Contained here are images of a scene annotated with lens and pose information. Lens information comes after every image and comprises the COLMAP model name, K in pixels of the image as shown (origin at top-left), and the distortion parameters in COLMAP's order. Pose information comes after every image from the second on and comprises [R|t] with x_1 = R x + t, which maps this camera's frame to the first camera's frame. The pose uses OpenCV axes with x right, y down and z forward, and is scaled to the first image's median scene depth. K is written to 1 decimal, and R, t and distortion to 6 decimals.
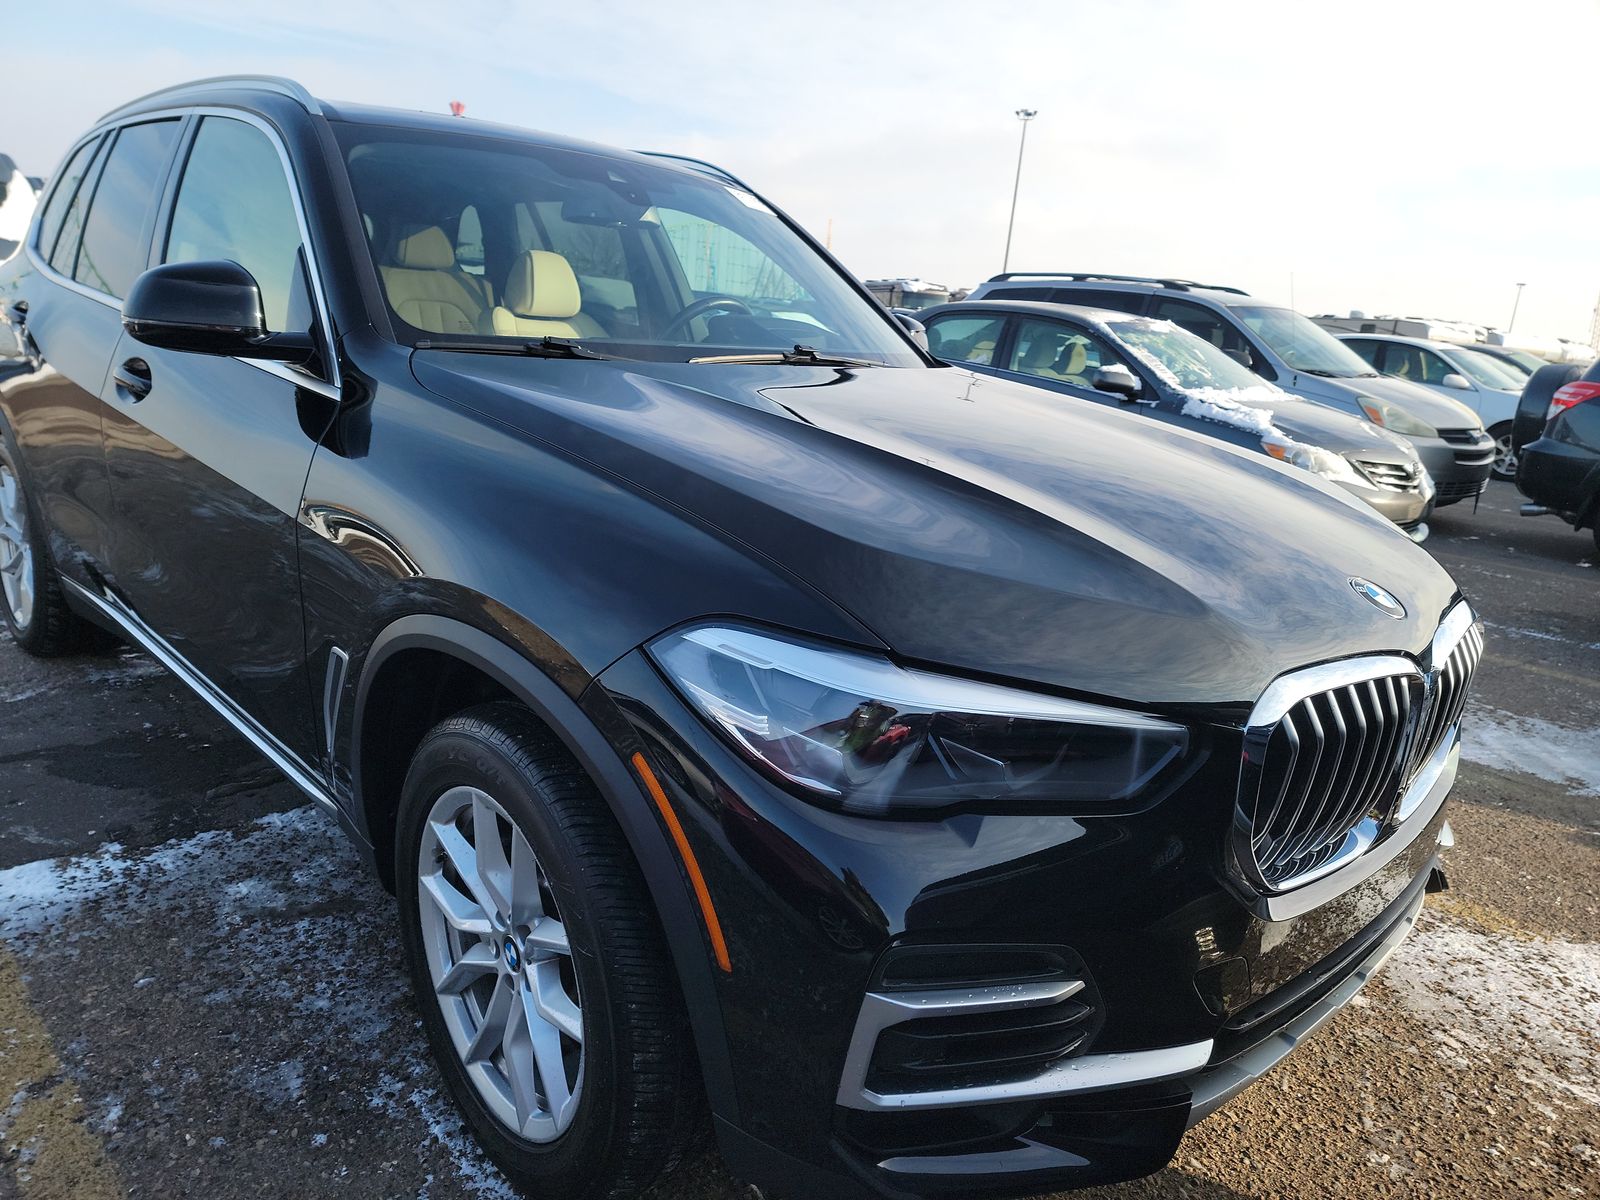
lens RADIAL K [[1123.7, 0, 800.0], [0, 1123.7, 600.0], [0, 0, 1]] dist [0.049044, -0.003315]
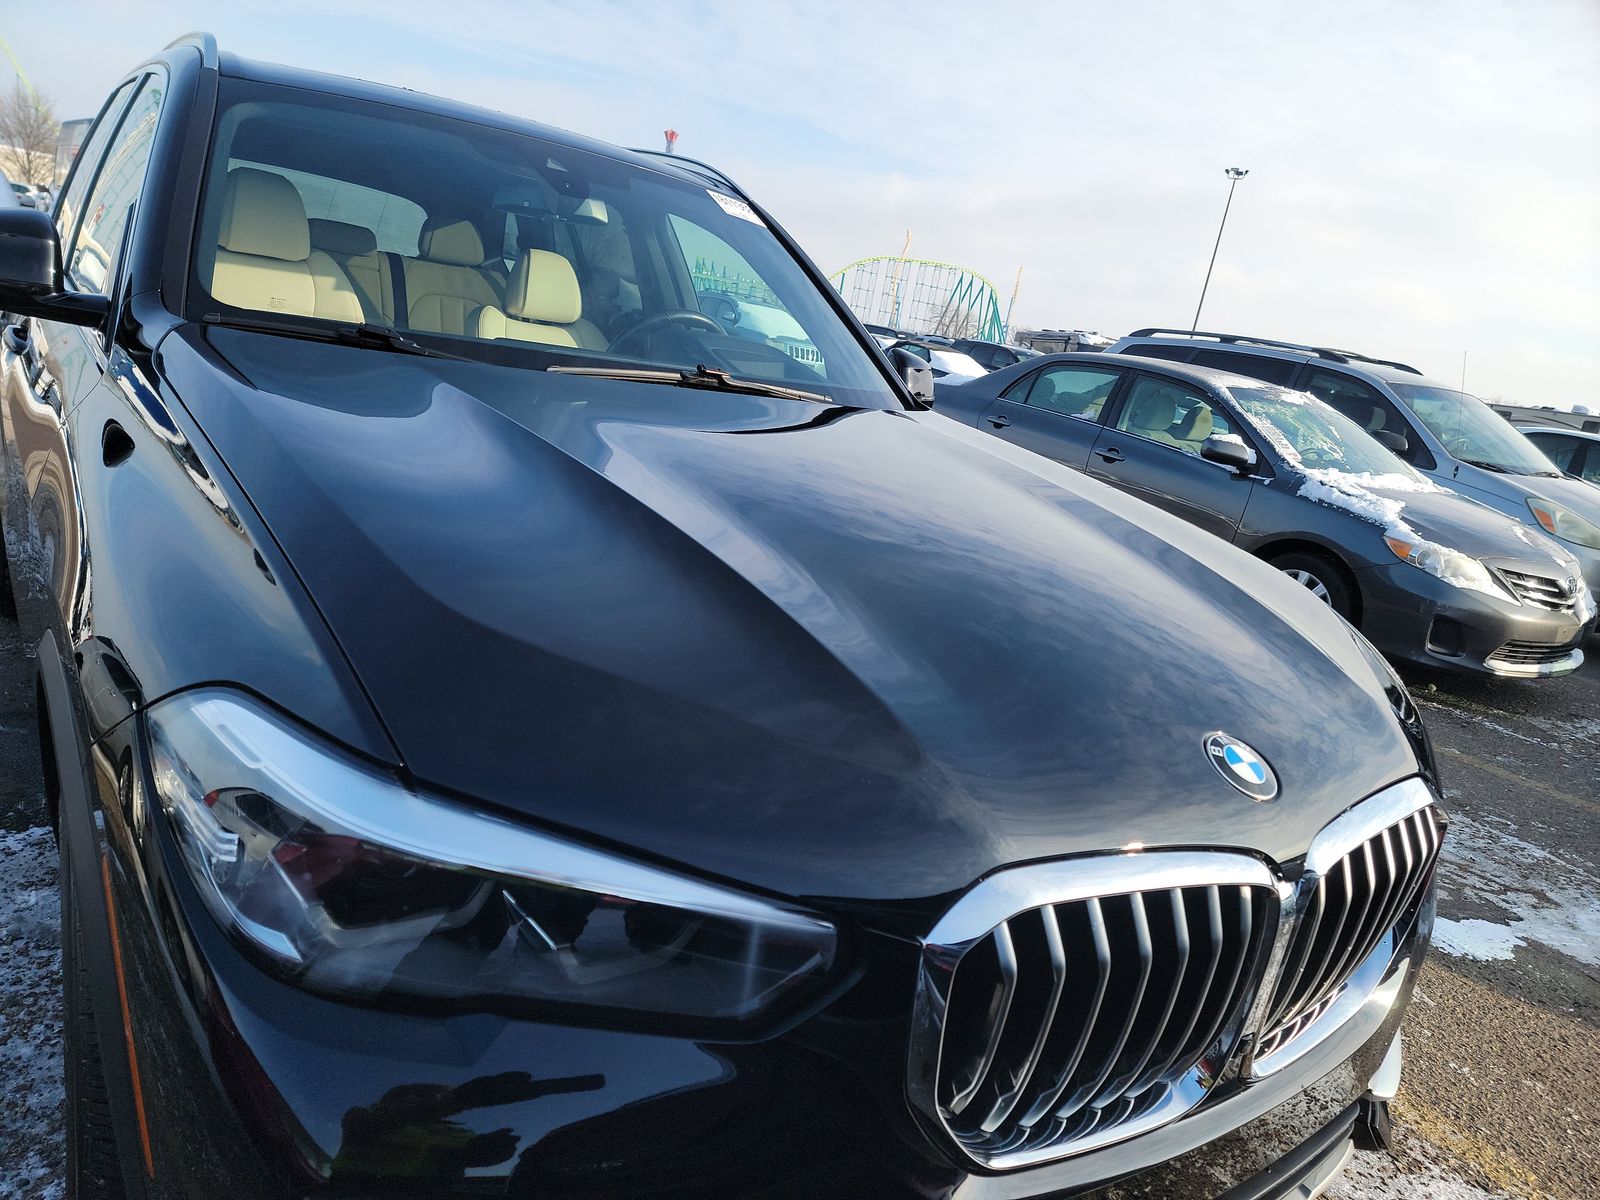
lens RADIAL K [[1112.4, 0, 802.0], [0, 1112.4, 614.5], [0, 0, 1]] dist [0.063082, -0.037087]
pose [[0.983682, 0.118253, -0.135596, 0.082340], [-0.120576, 0.992663, -0.009019, -0.014888], [0.133535, 0.025221, 0.990723, 0.065348]]
